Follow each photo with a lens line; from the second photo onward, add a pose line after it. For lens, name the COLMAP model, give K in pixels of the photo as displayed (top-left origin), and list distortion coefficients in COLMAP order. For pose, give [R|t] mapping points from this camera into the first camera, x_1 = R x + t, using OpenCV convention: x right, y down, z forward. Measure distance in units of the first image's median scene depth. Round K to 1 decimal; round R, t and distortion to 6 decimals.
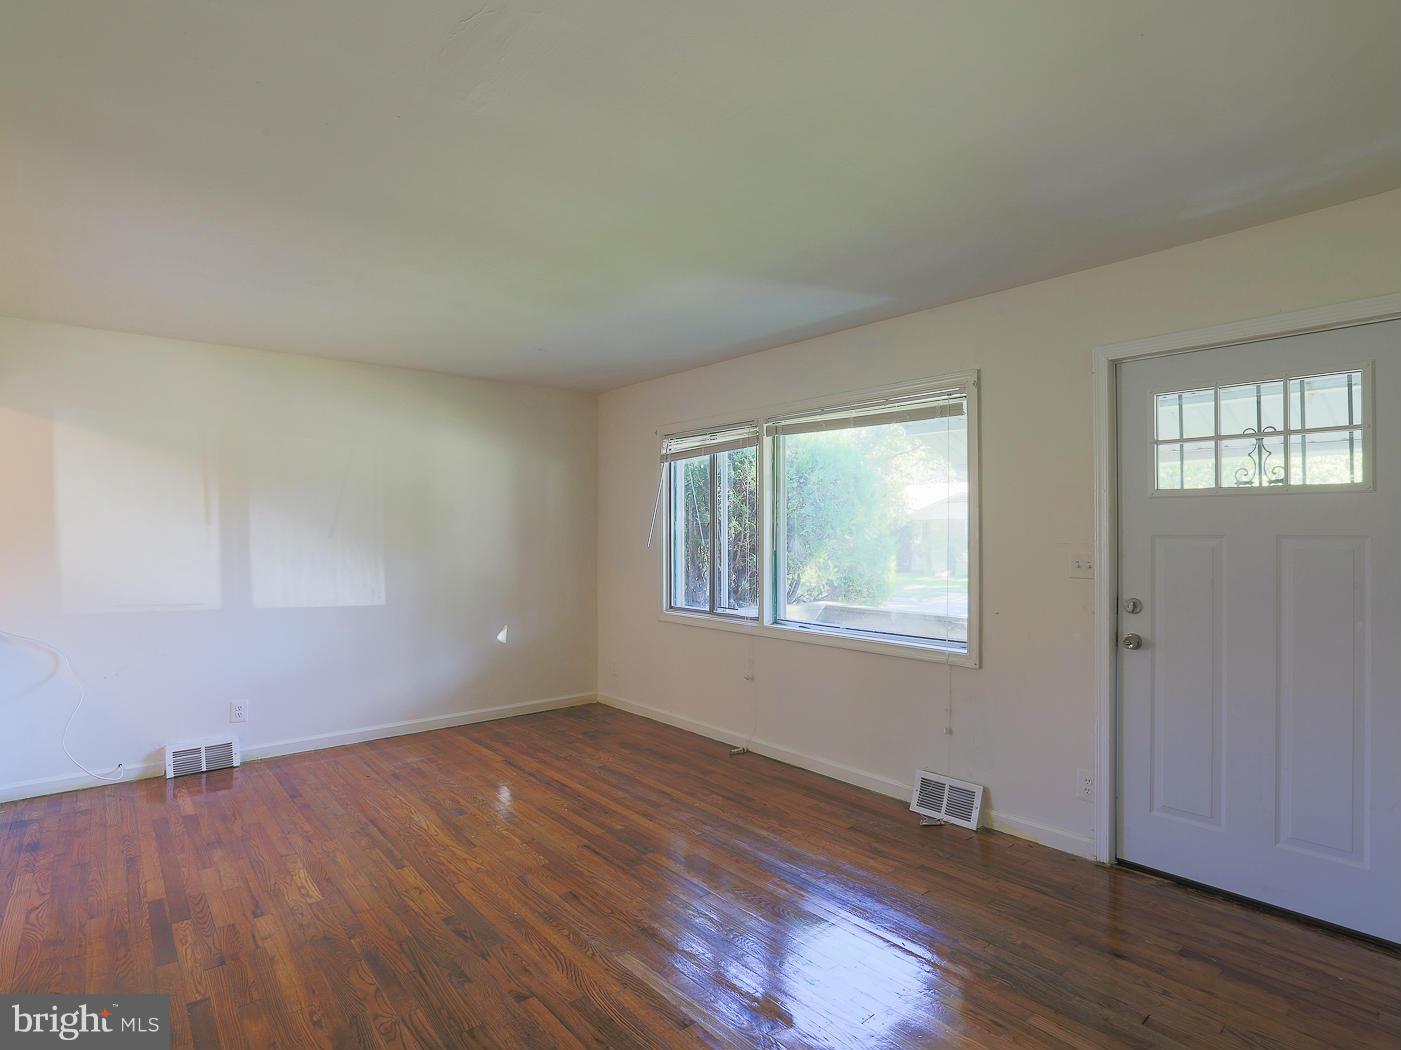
lens RADIAL K [[740.8, 0, 705.8], [0, 740.8, 495.5], [0, 0, 1]] dist [-0.073335, 0.033267]
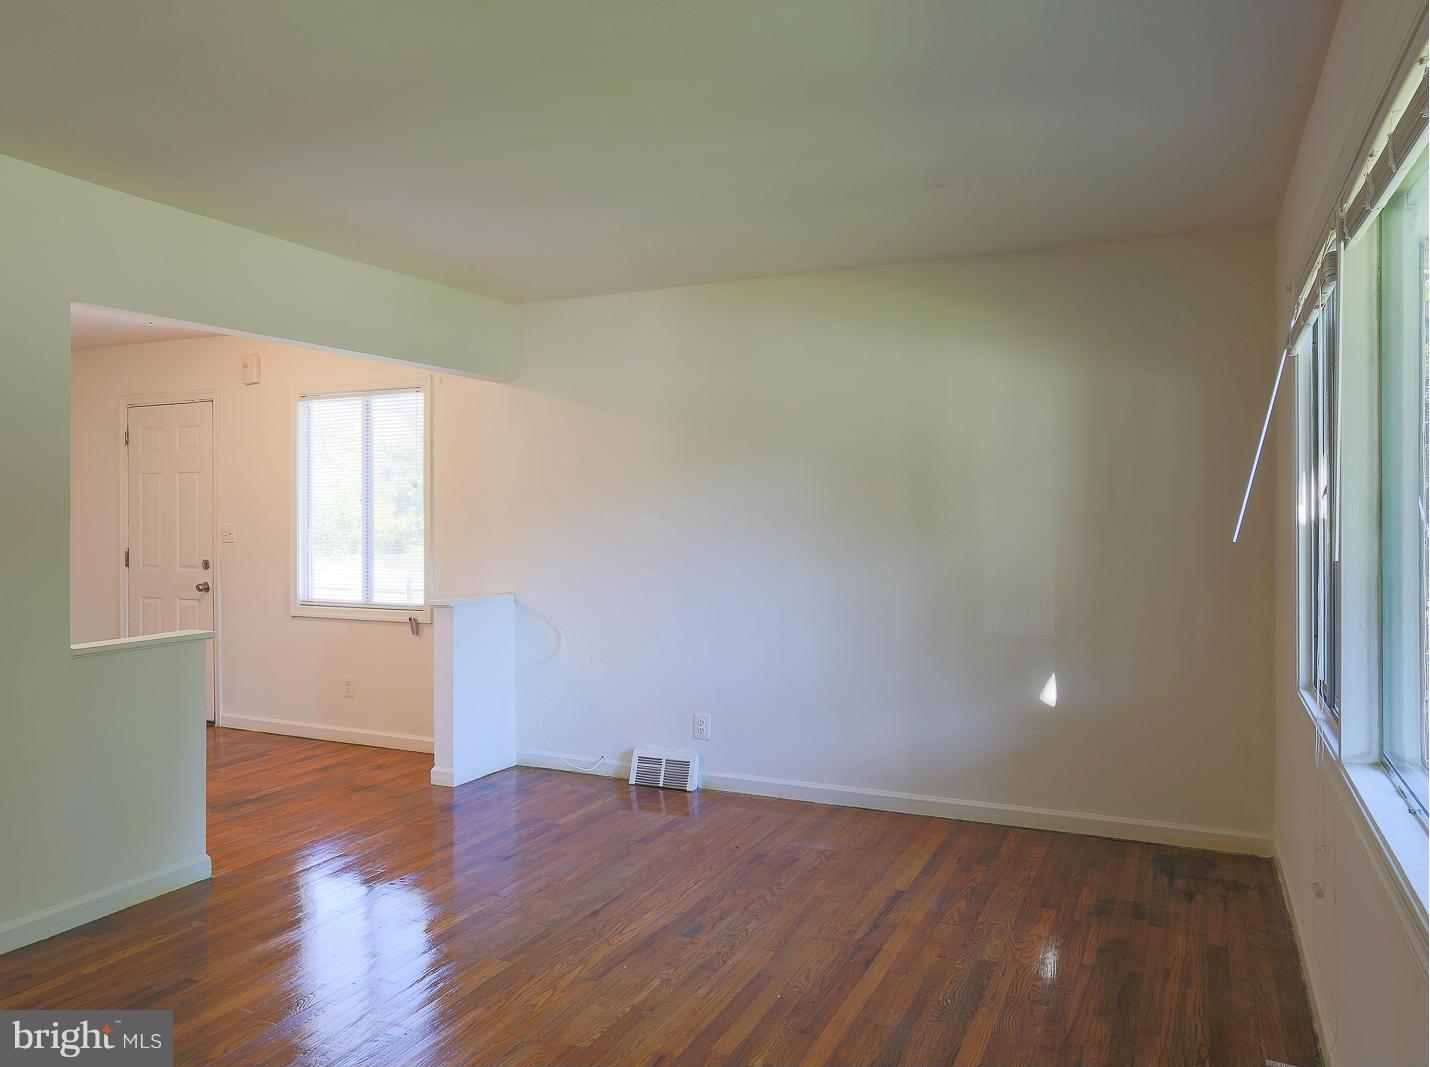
lens RADIAL K [[1028.8, 0, 710.1], [0, 1028.8, 515.5], [0, 0, 1]] dist [-0.036055, 0.001118]
pose [[0.411292, 0.007411, -0.911474, 0.460547], [0.042496, 0.998724, 0.027296, 0.029690], [0.910513, -0.049961, 0.410452, 0.584924]]
